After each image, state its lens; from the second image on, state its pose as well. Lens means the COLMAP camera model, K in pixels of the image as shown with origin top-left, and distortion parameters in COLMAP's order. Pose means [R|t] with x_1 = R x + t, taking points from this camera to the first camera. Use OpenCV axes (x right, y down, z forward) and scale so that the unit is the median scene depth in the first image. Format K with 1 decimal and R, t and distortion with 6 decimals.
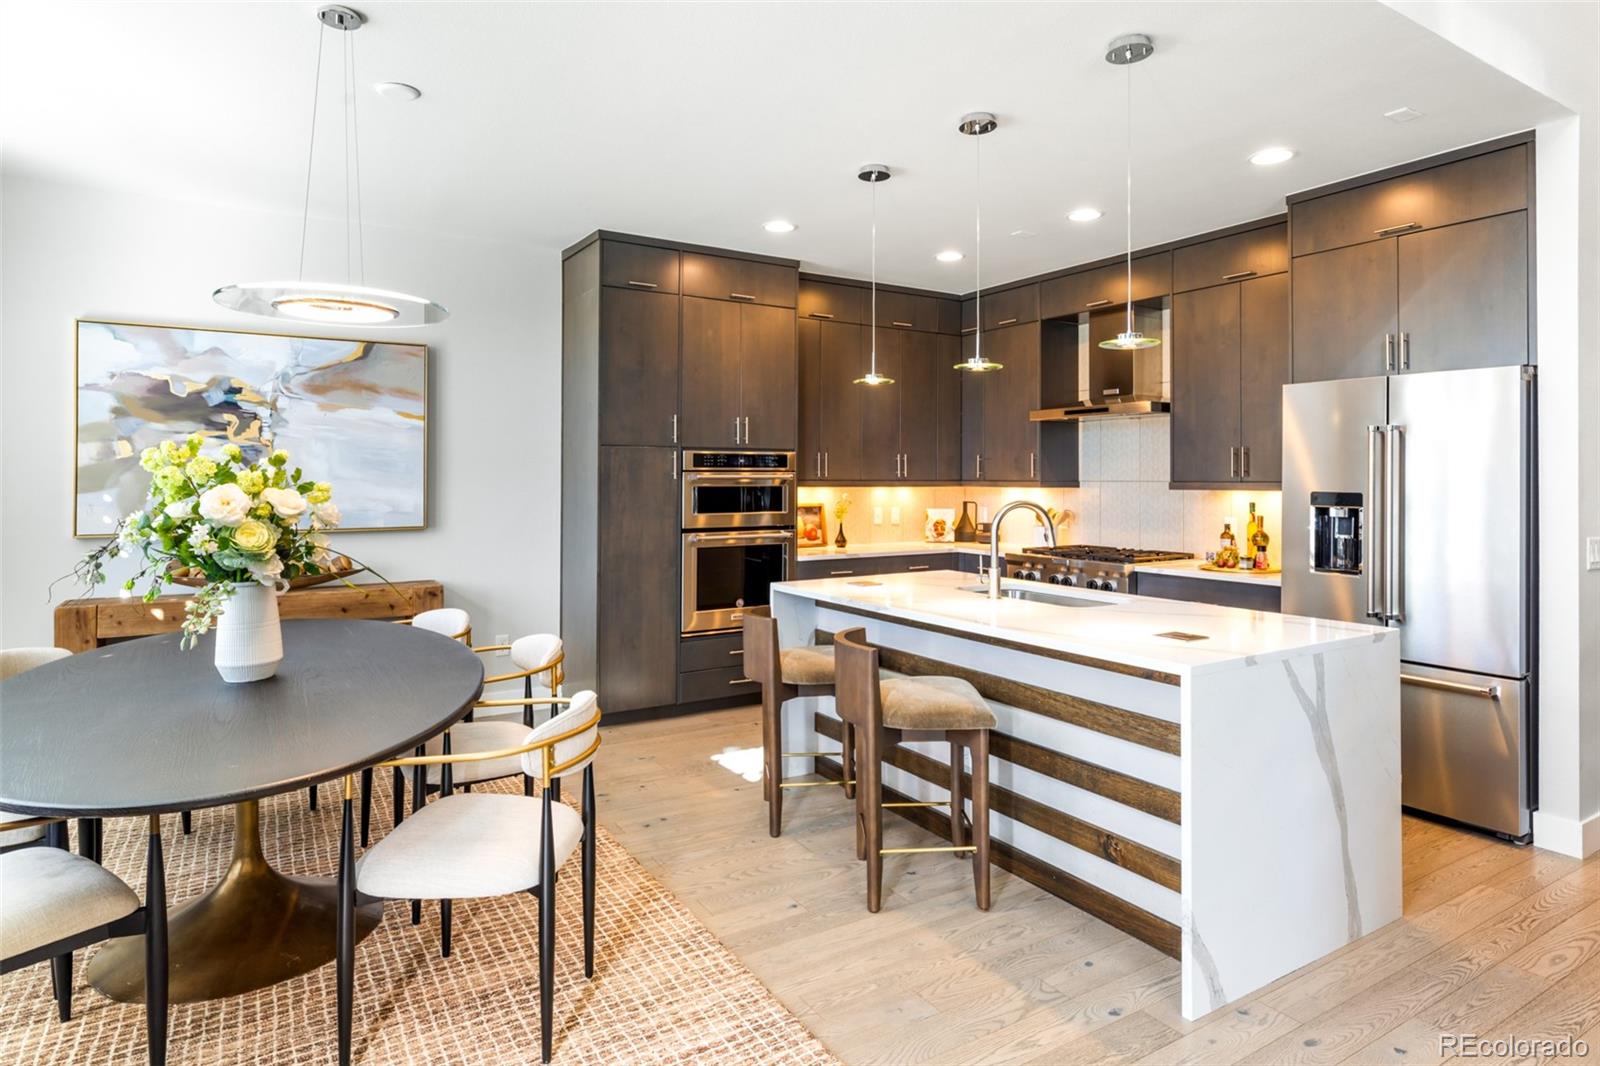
lens RADIAL K [[894.7, 0, 797.2], [0, 894.7, 467.8], [0, 0, 1]] dist [0.002528, 0.000299]
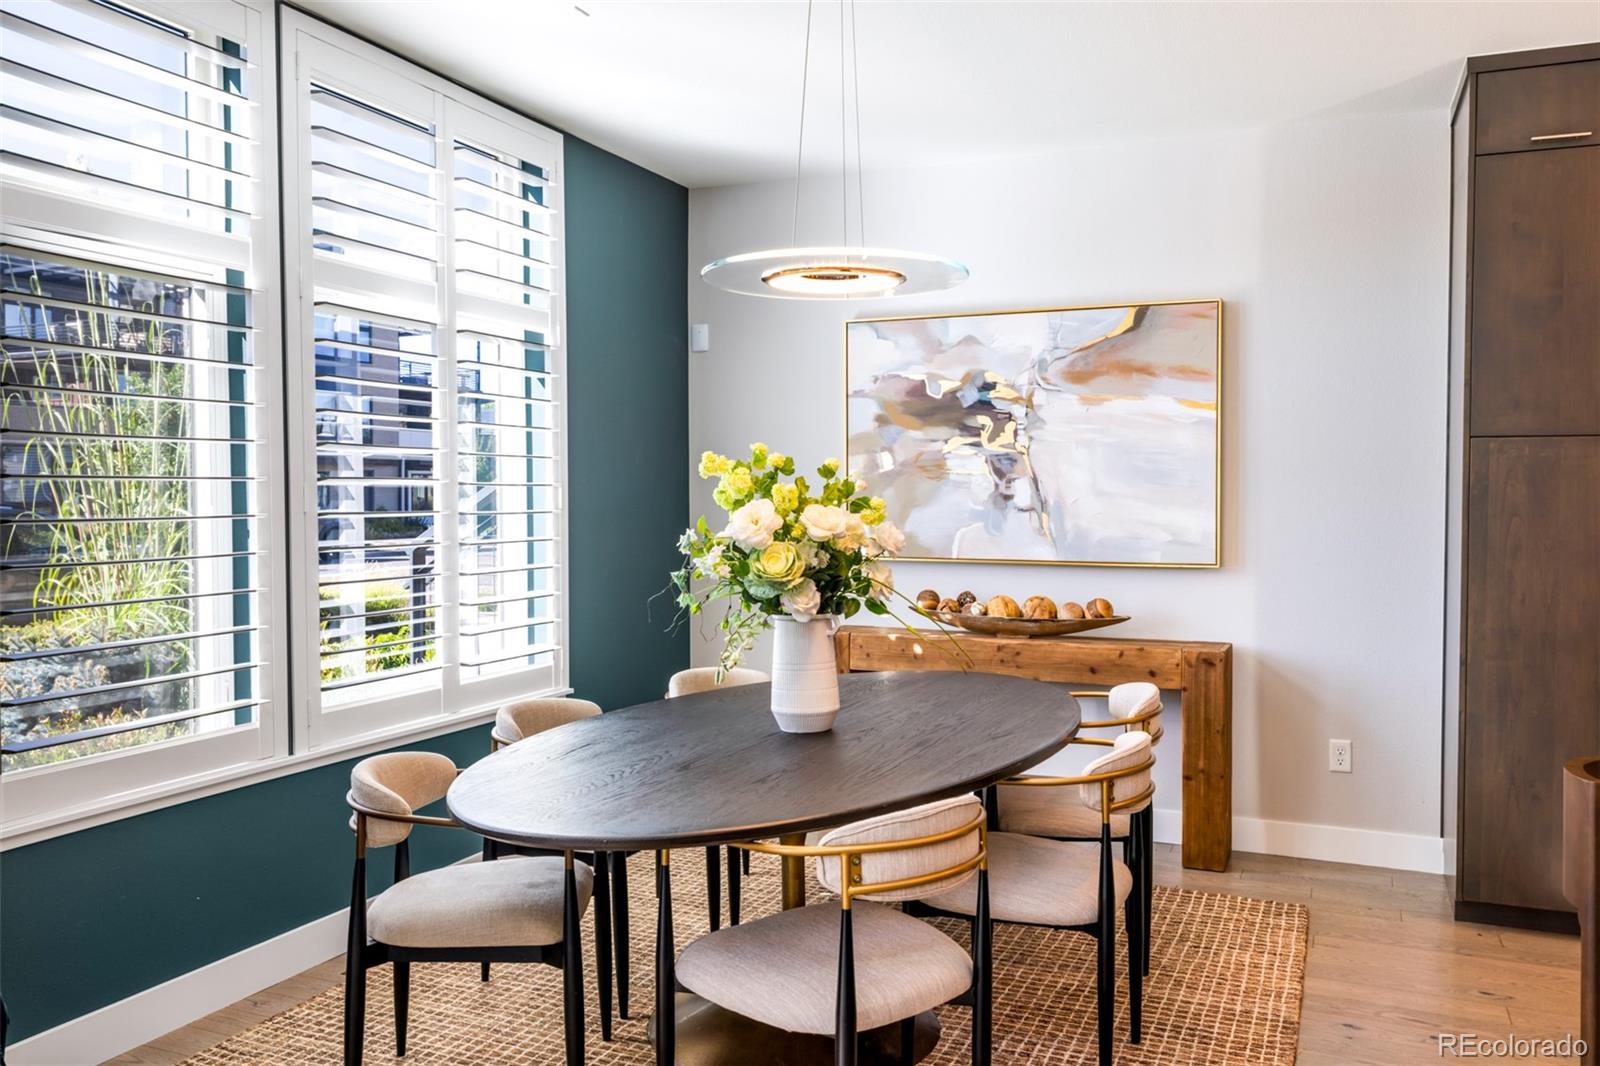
lens RADIAL K [[1275.3, 0, 800.0], [0, 1275.3, 533.0], [0, 0, 1]] dist [0.003627, 0.001124]
pose [[0.574218, 0.024197, -0.818345, 0.219766], [0.008448, 0.999335, 0.035477, 0.004064], [0.818659, -0.027285, 0.573631, 0.187483]]
